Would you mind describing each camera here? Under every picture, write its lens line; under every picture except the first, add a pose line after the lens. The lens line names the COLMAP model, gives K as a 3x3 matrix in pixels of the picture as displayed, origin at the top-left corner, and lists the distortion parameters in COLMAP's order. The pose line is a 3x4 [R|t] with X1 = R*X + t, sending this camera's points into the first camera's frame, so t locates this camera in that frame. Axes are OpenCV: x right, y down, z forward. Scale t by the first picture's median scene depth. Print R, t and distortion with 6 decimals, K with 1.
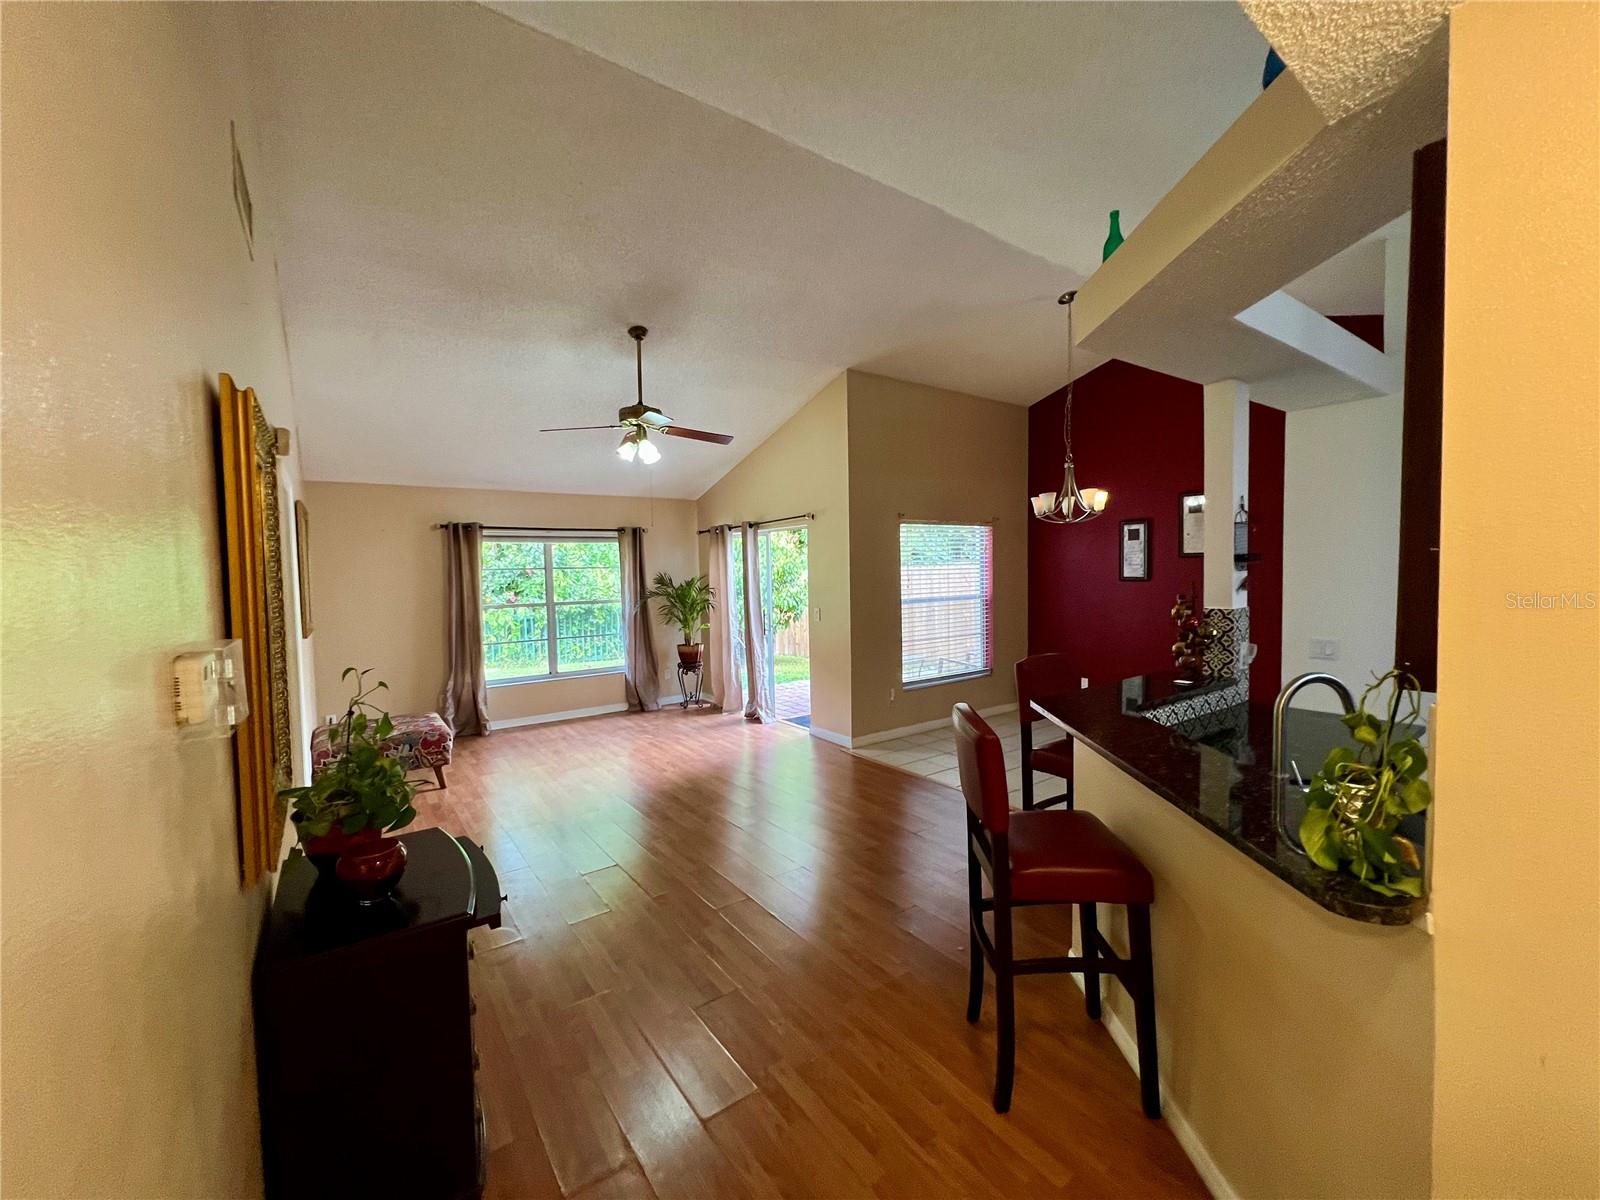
lens RADIAL K [[643.5, 0, 797.4], [0, 643.5, 599.3], [0, 0, 1]] dist [-0.002047, 0.001037]
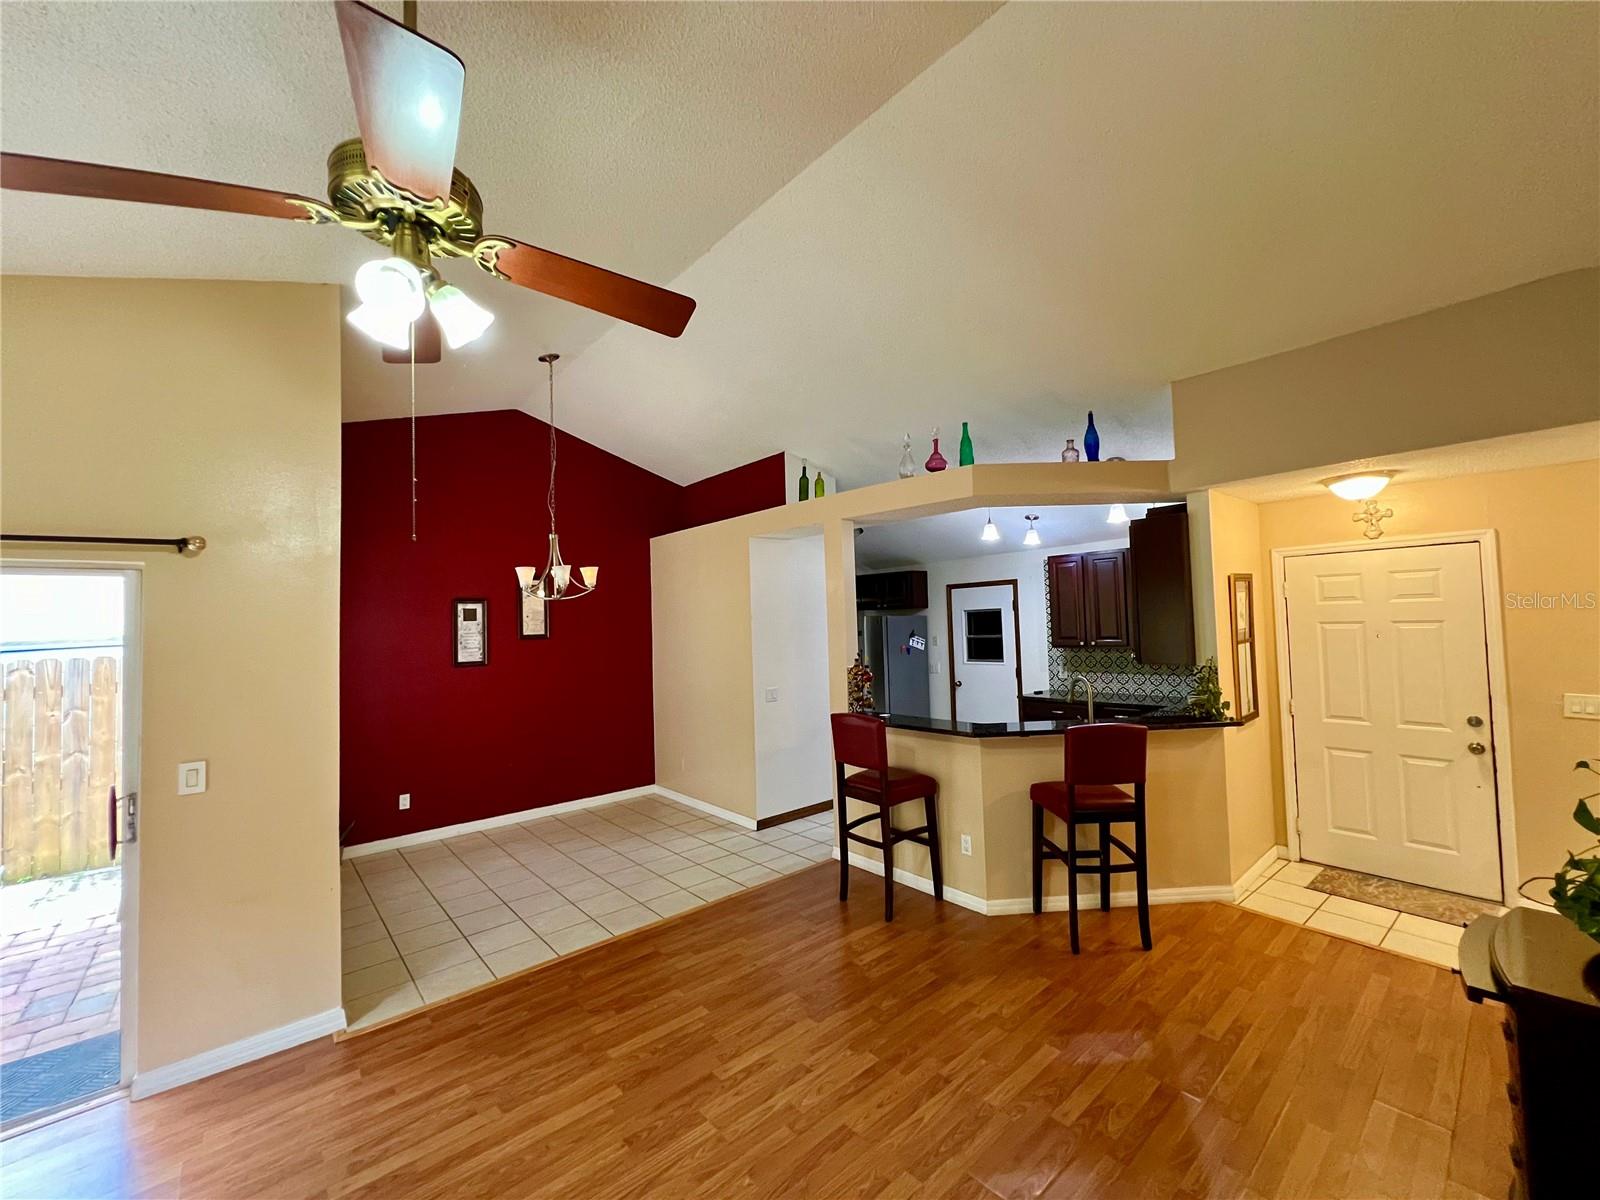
lens RADIAL K [[643.5, 0, 797.4], [0, 643.5, 599.3], [0, 0, 1]] dist [-0.002047, 0.001037]
pose [[-0.091040, 0.060588, 0.994002, -0.511373], [0.082255, 0.995194, -0.053127, -0.044288], [-0.992444, 0.076925, -0.095586, 0.761306]]
